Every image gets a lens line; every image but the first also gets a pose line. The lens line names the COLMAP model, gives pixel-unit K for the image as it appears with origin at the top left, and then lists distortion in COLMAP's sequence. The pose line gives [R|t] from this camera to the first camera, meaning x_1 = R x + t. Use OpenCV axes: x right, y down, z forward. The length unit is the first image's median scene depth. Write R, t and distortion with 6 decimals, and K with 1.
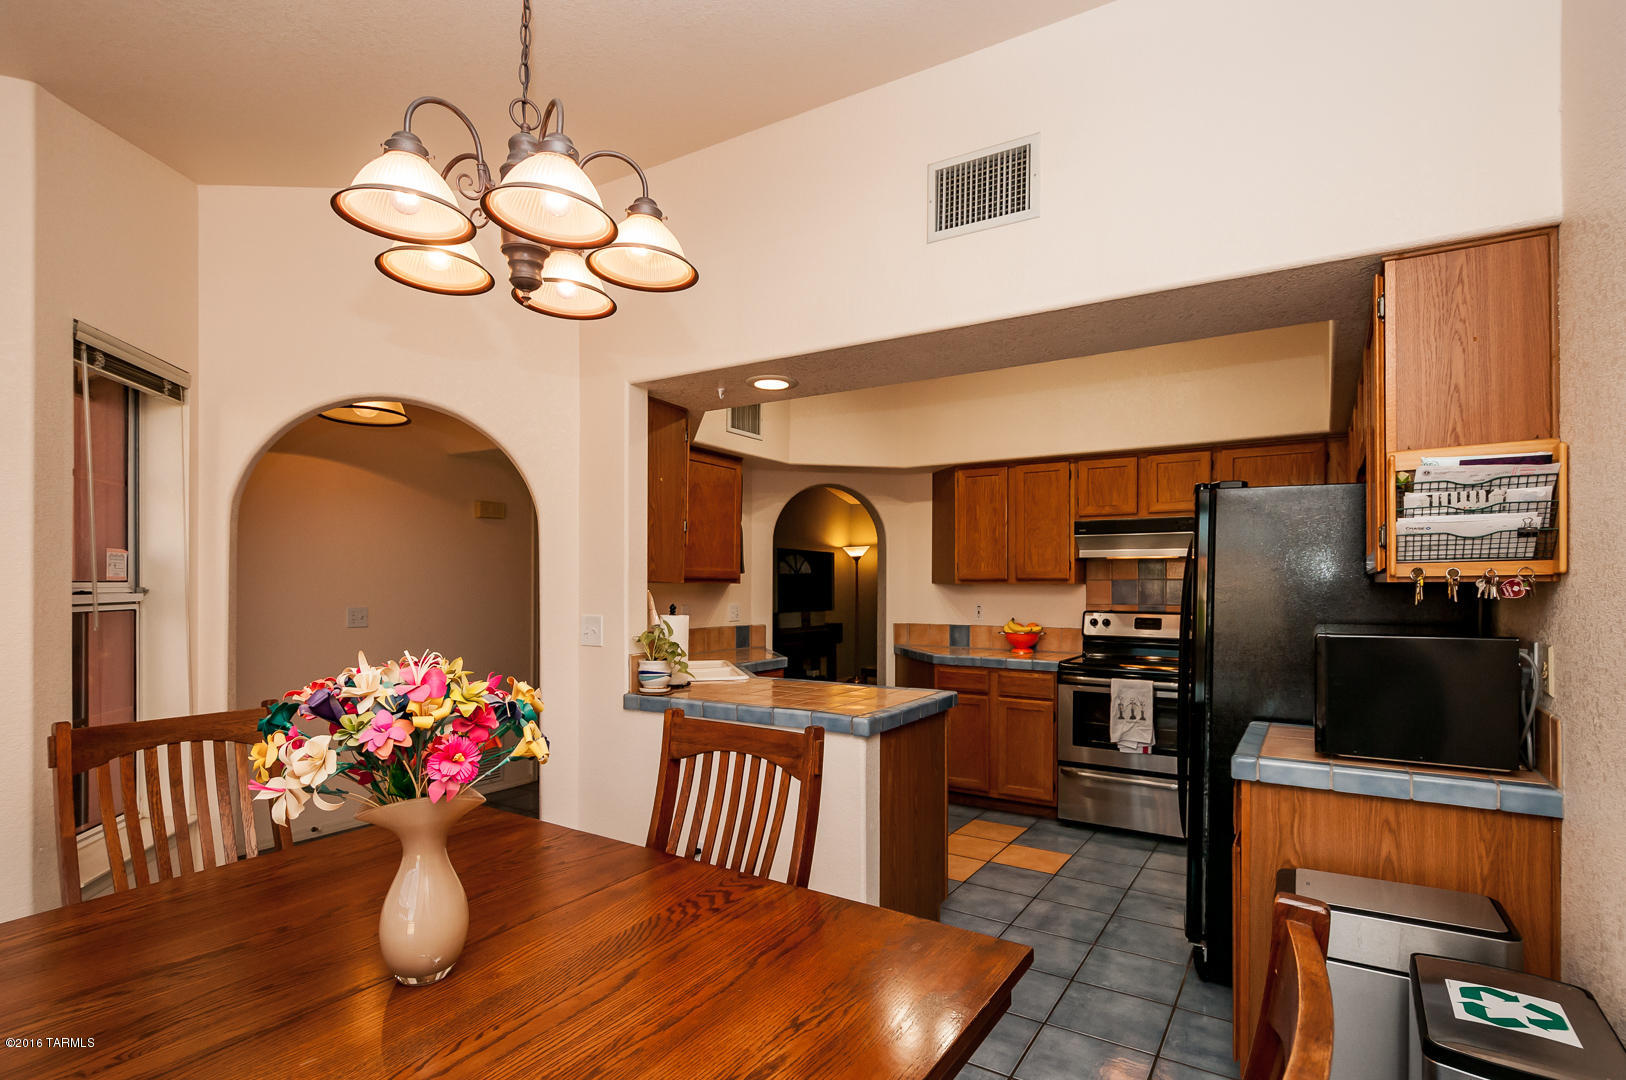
lens RADIAL K [[805.6, 0, 817.4], [0, 805.6, 579.3], [0, 0, 1]] dist [-0.000741, -0.000065]
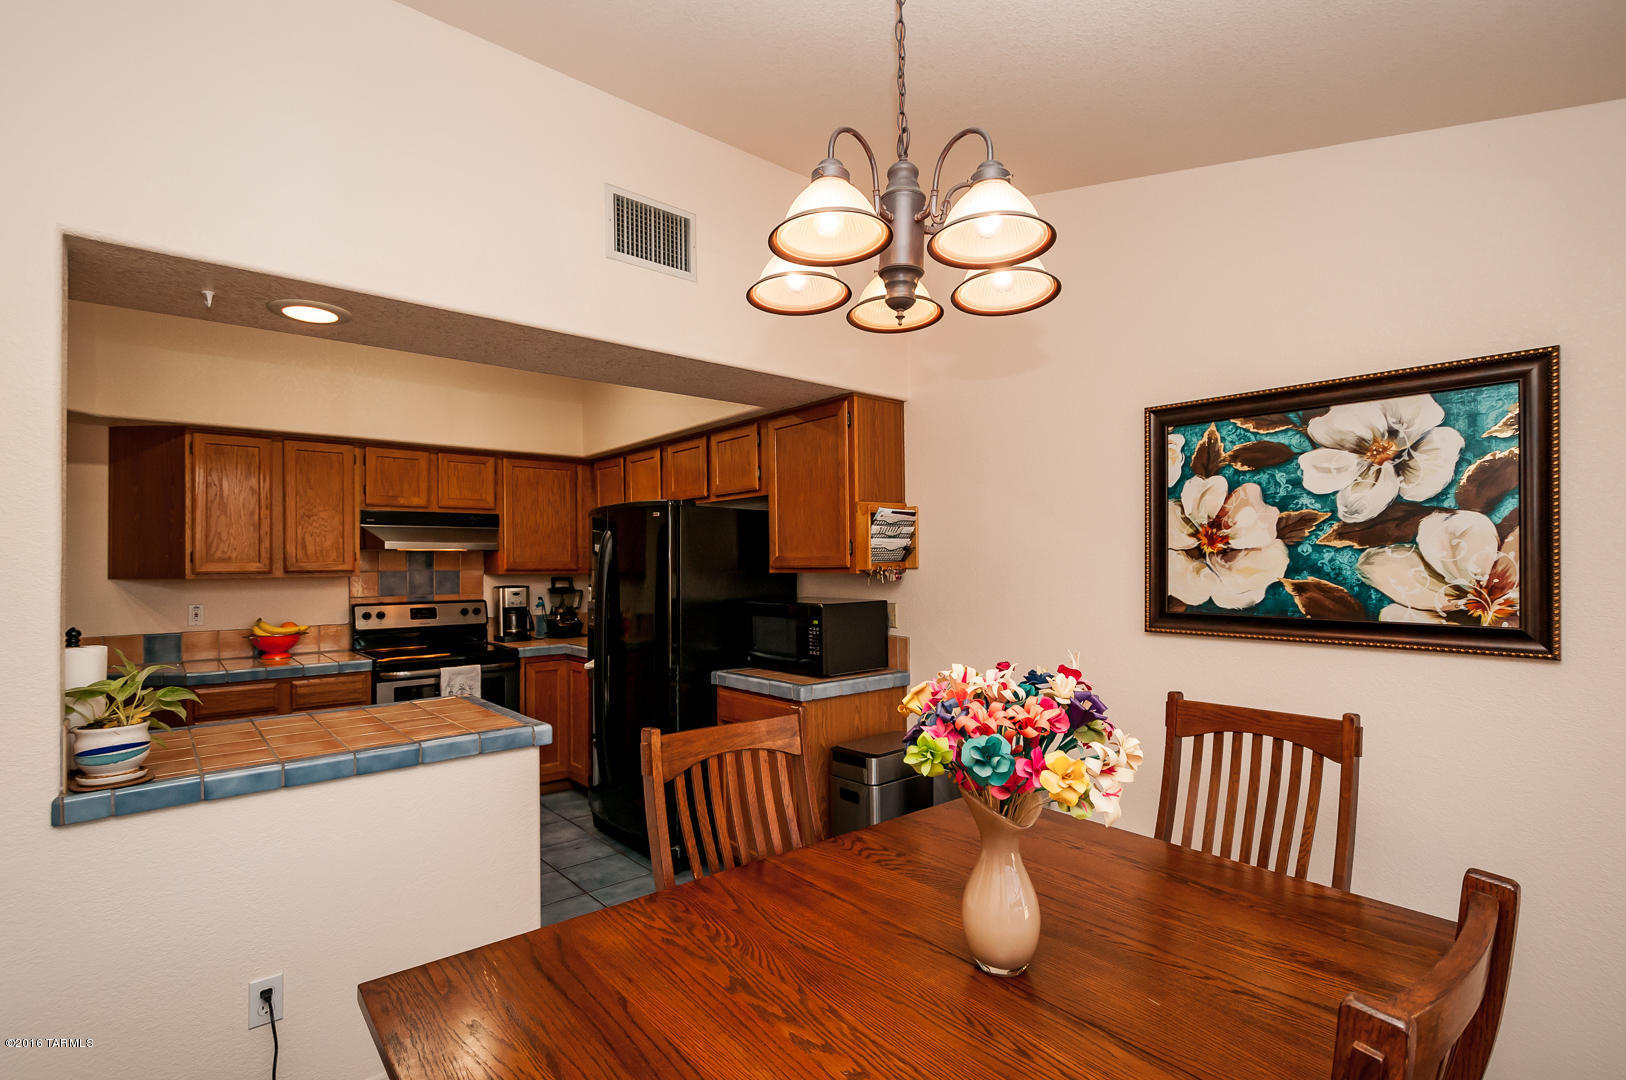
lens RADIAL K [[761.7, 0, 813.5], [0, 761.7, 557.3], [0, 0, 1]] dist [0.001253, 0.000134]
pose [[0.292303, 0.001913, 0.956324, -0.436727], [0.005076, 0.999981, -0.003552, -0.012388], [-0.956312, 0.005893, 0.292288, 0.270401]]
